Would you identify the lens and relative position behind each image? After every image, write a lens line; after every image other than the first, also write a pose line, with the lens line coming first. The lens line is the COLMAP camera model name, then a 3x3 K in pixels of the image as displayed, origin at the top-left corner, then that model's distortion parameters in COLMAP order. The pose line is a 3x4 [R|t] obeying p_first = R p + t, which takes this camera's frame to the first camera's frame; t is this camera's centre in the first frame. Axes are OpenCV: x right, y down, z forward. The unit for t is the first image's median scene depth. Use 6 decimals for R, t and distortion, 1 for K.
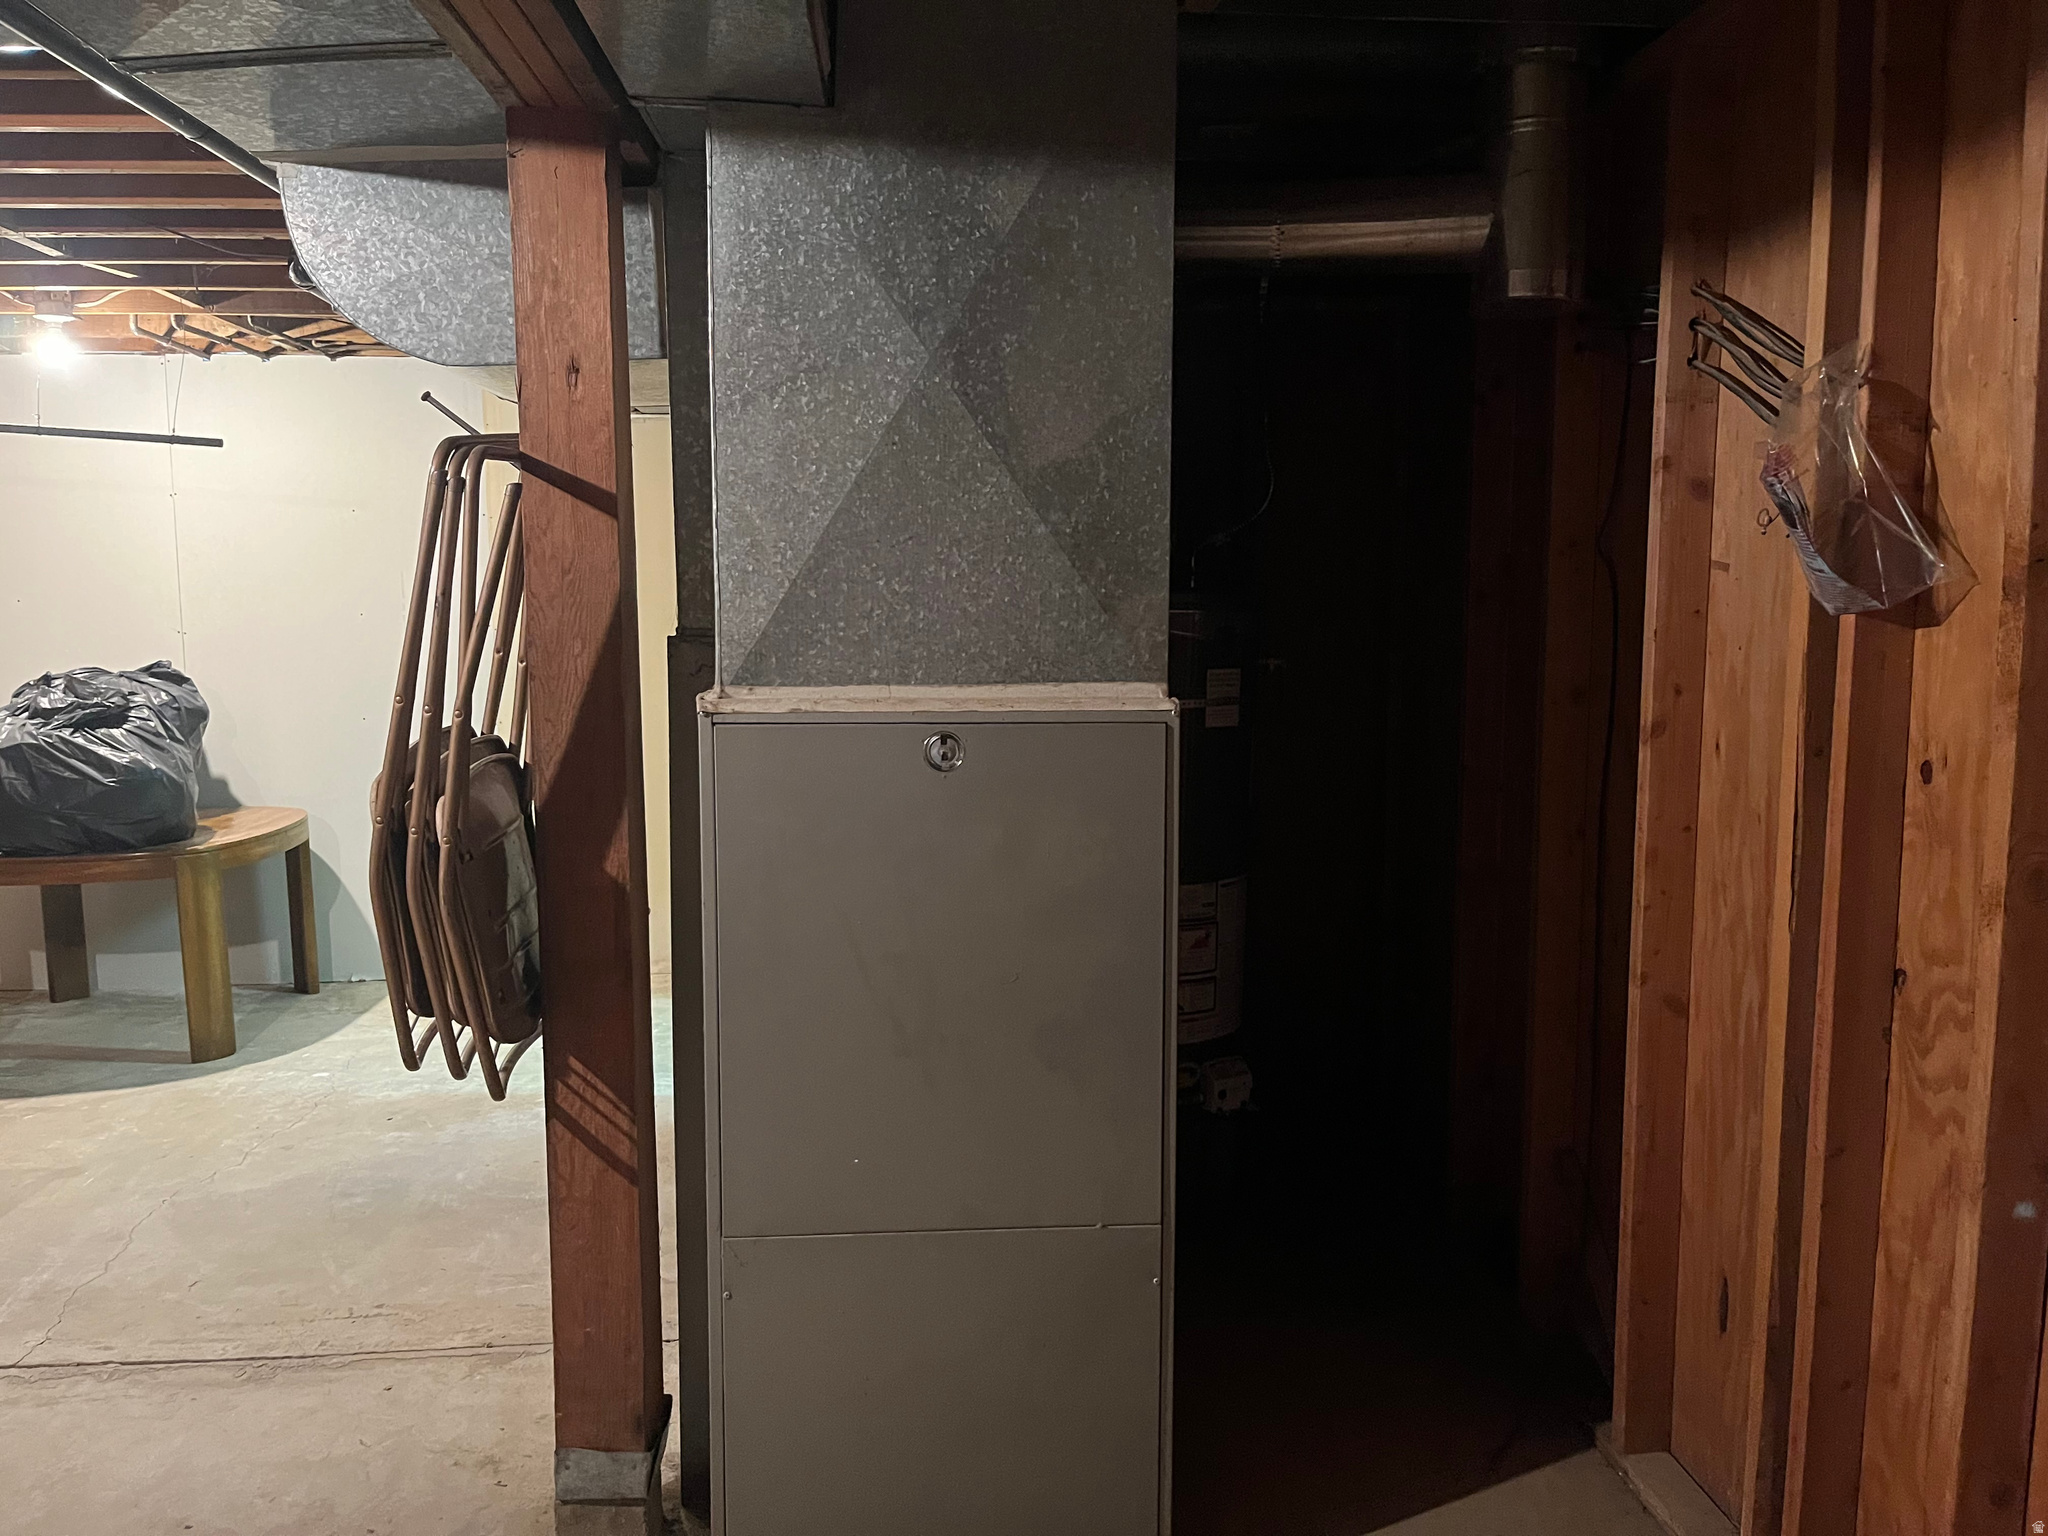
lens RADIAL K [[1552.5, 0, 1034.1], [0, 1552.5, 773.3], [0, 0, 1]] dist [0.069142, -0.101258]
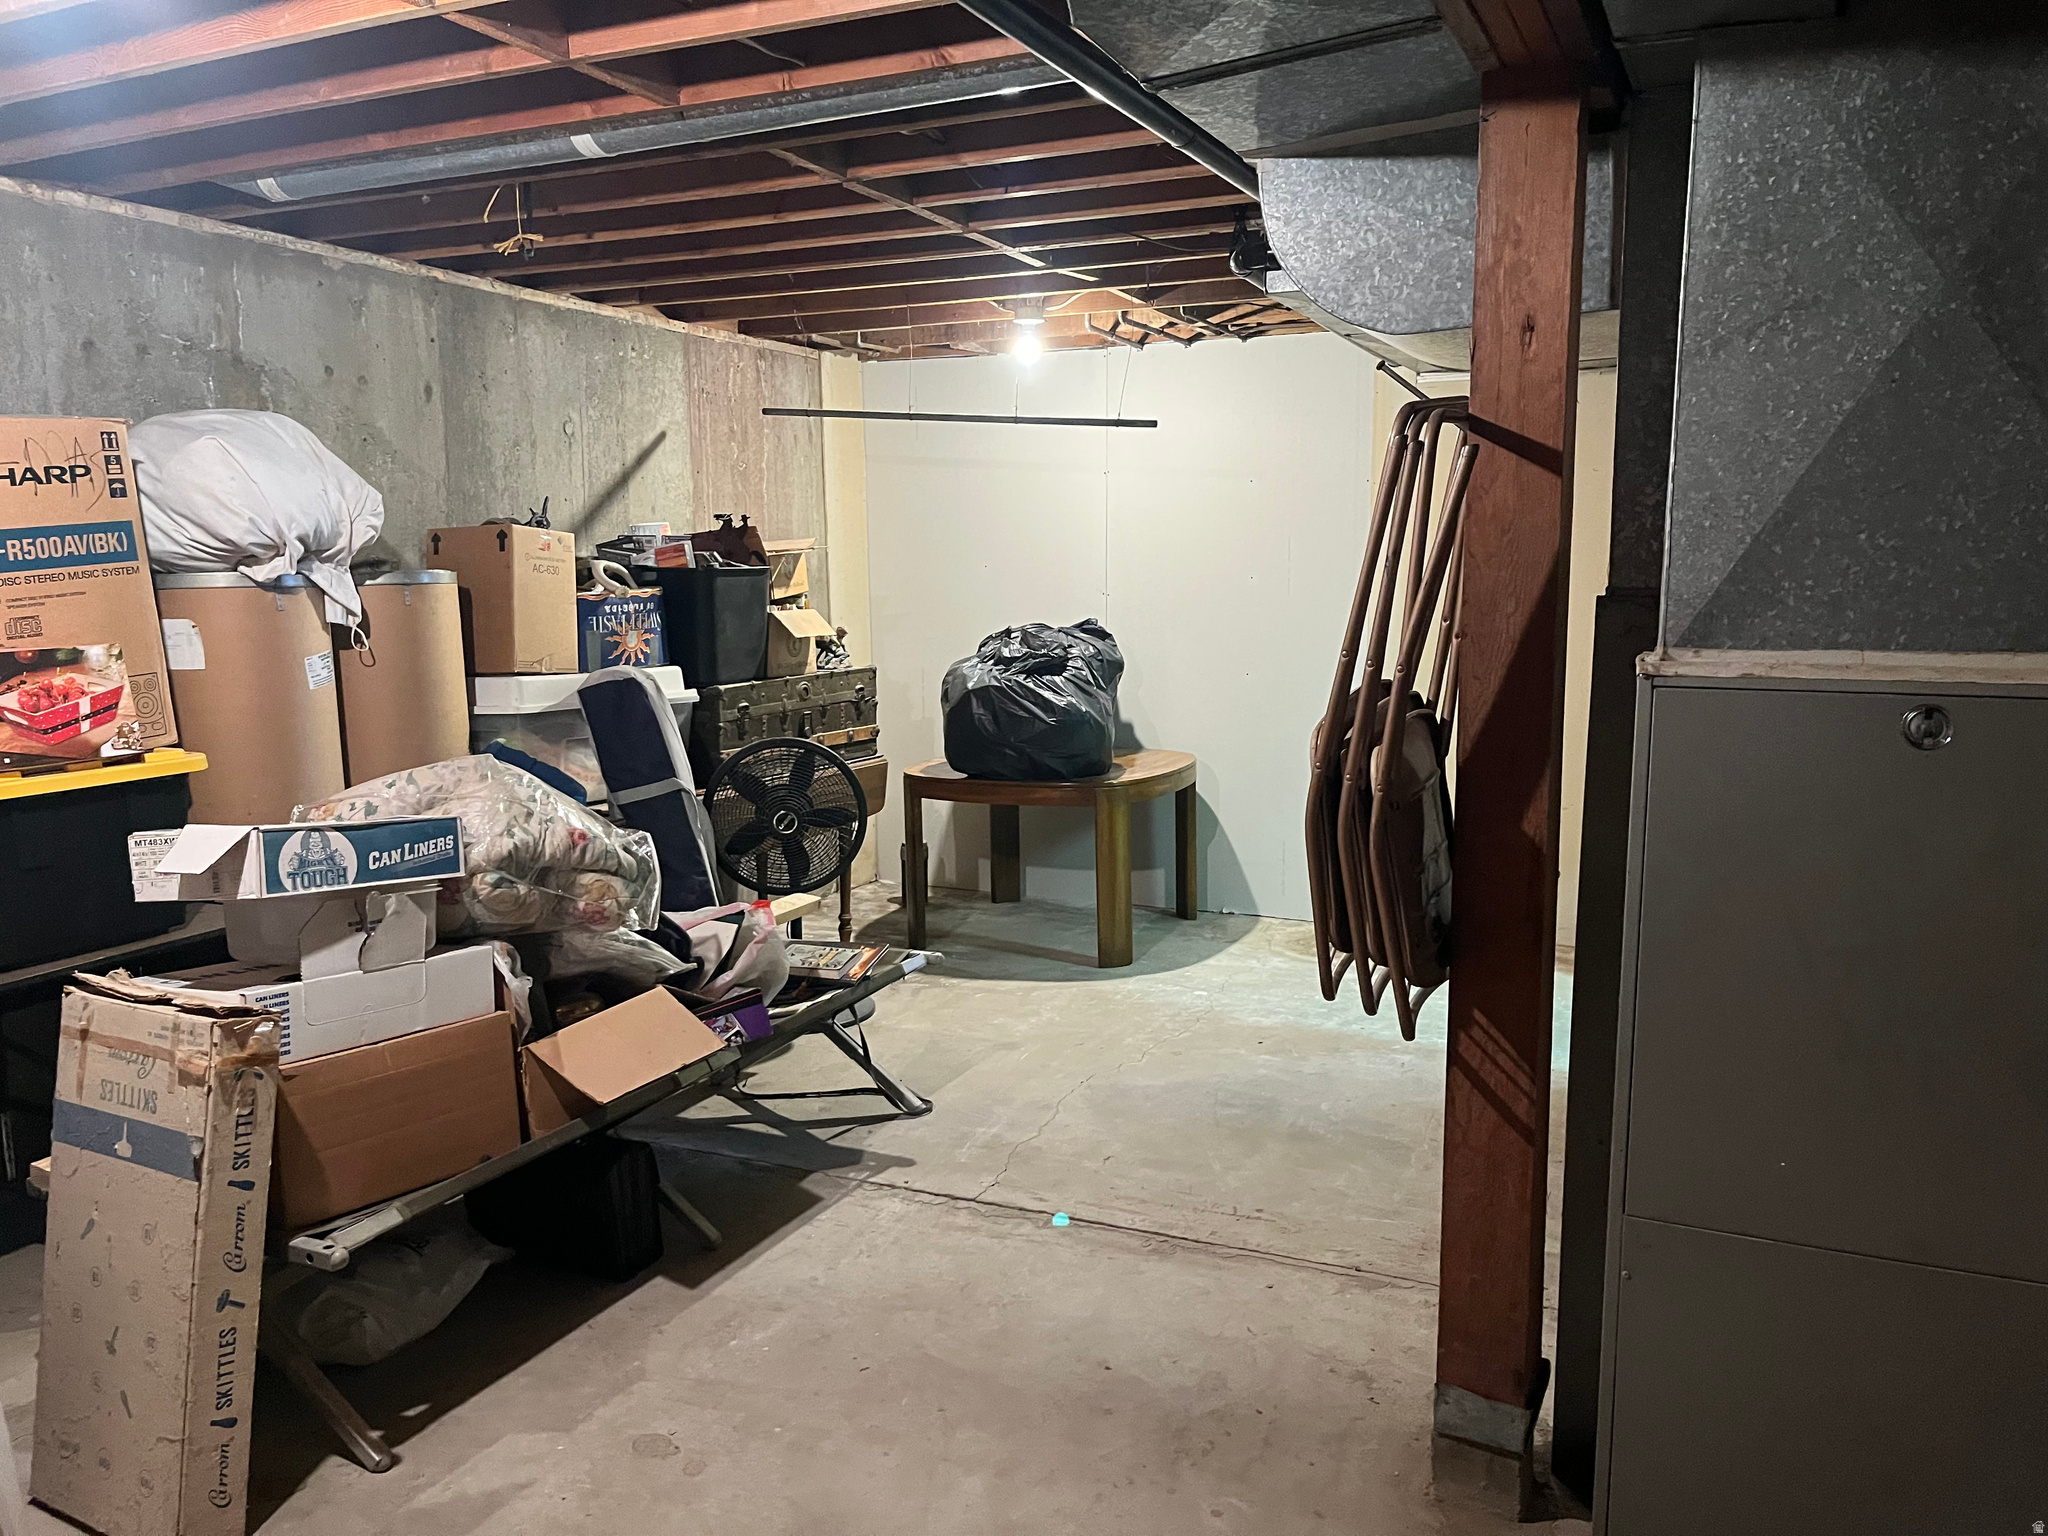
lens RADIAL K [[1552.5, 0, 1060.1], [0, 1552.5, 778.6], [0, 0, 1]] dist [0.069142, -0.101258]
pose [[0.869049, 0.065765, -0.490335, -0.039521], [-0.052667, 0.997791, 0.040480, 0.004159], [0.491915, -0.009355, 0.870593, -0.018846]]
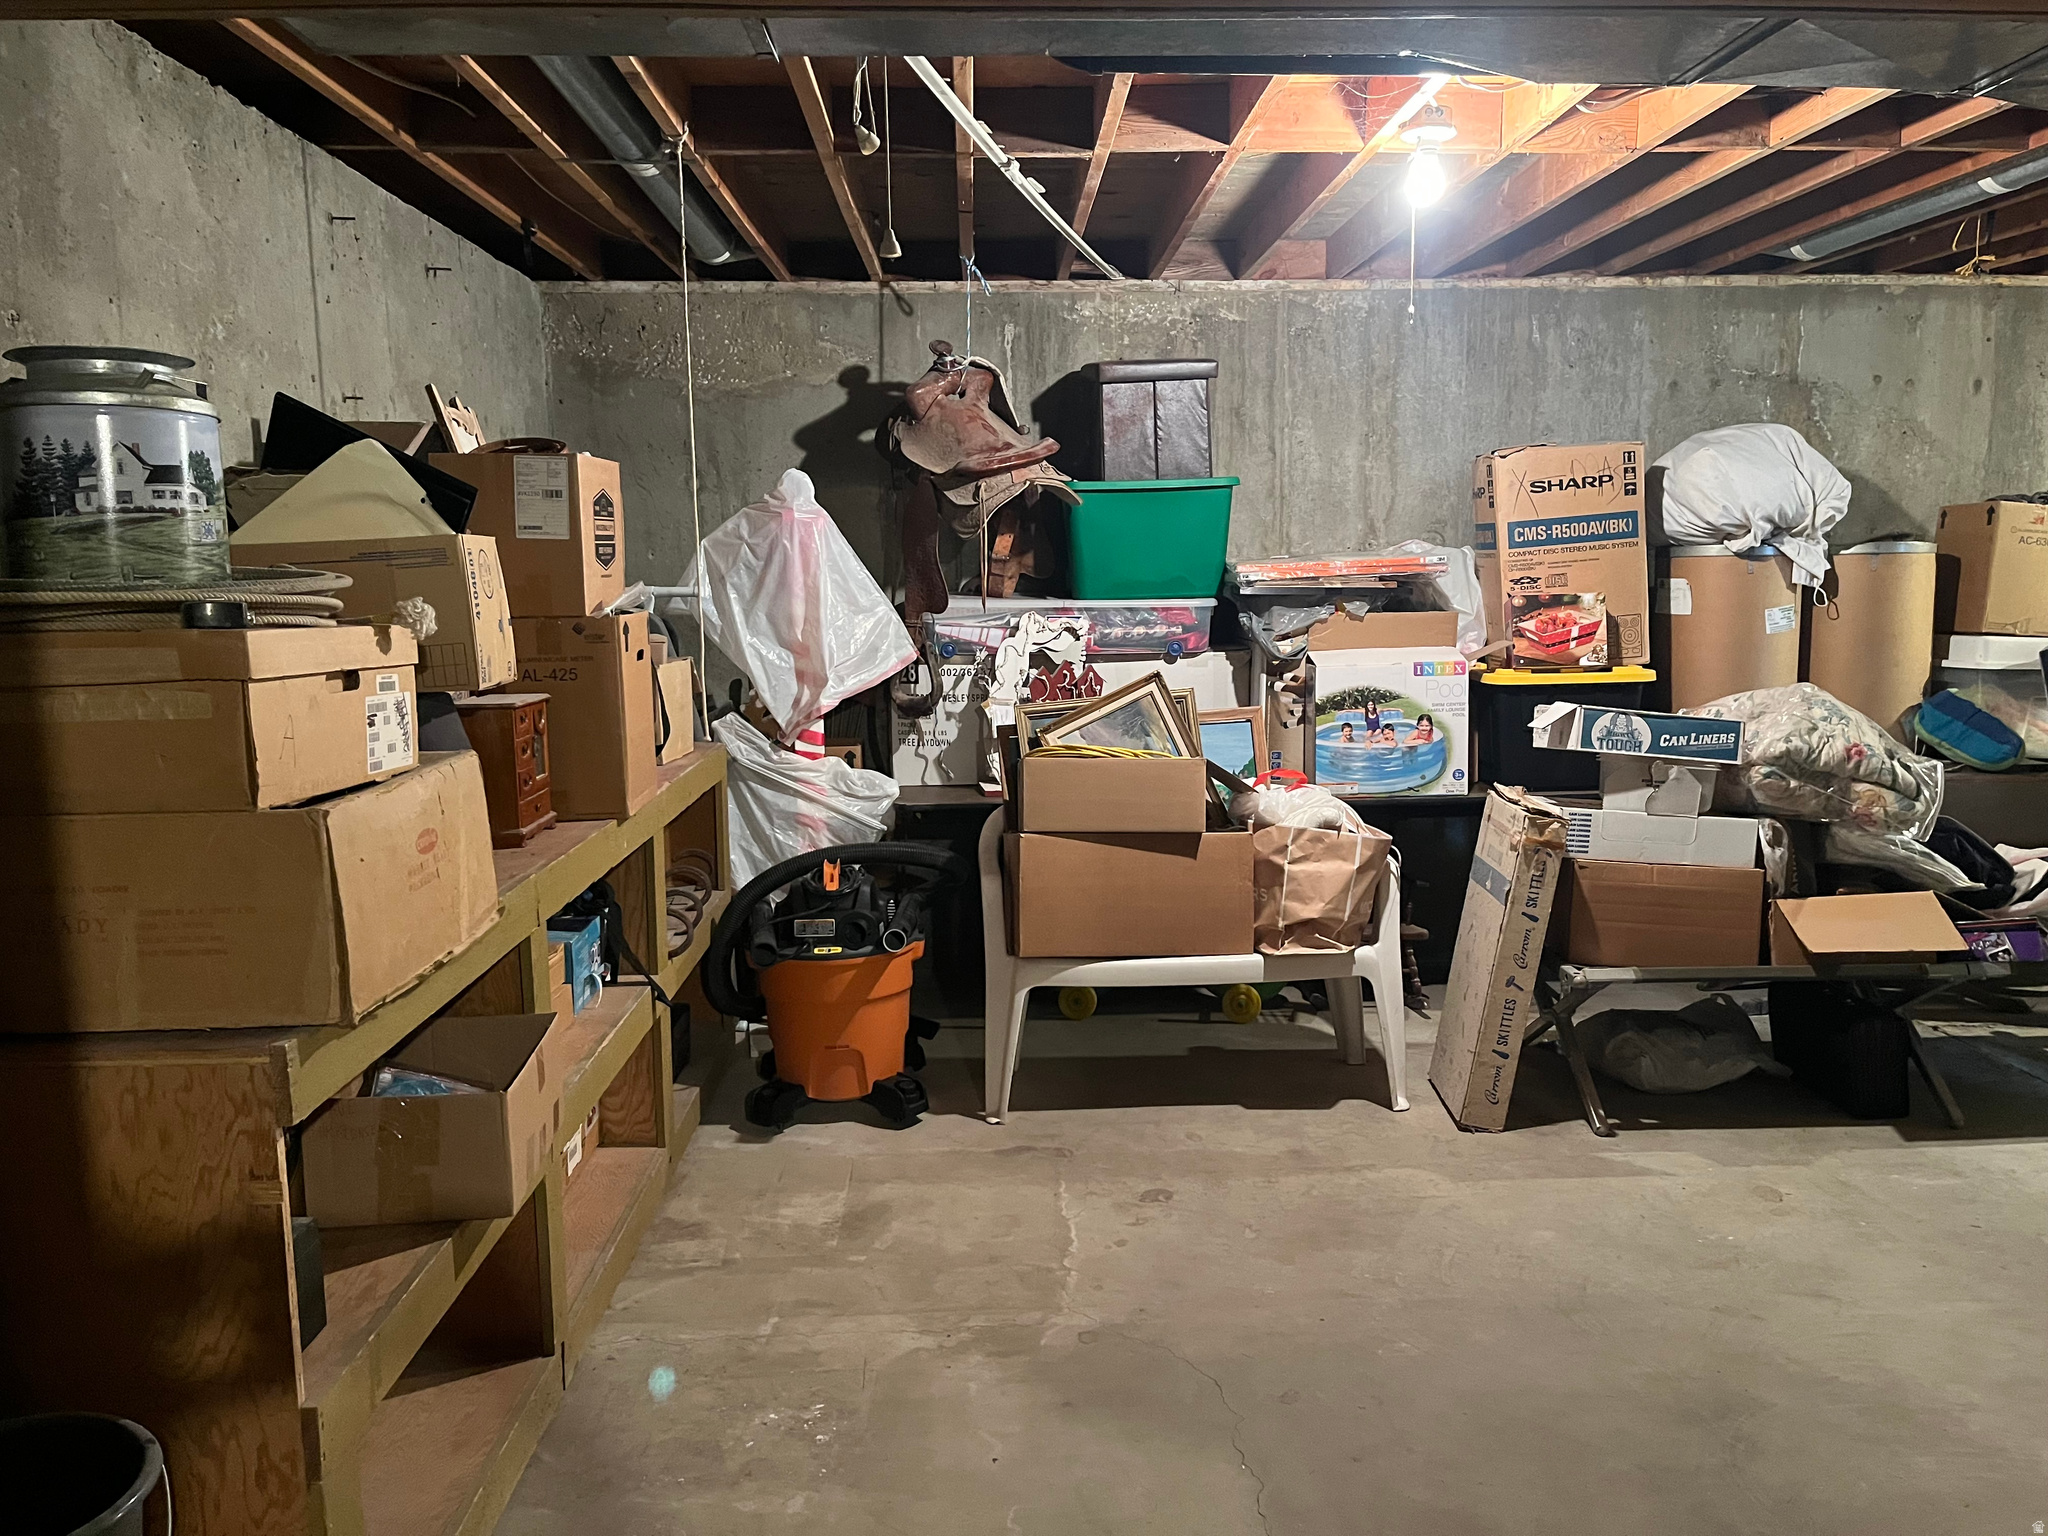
lens RADIAL K [[1552.5, 0, 1034.5], [0, 1552.5, 772.6], [0, 0, 1]] dist [0.069142, -0.101258]
pose [[-0.056829, 0.144738, -0.987837, 0.856359], [-0.102644, 0.983346, 0.149985, -0.017252], [0.993093, 0.109919, -0.041026, 0.163358]]
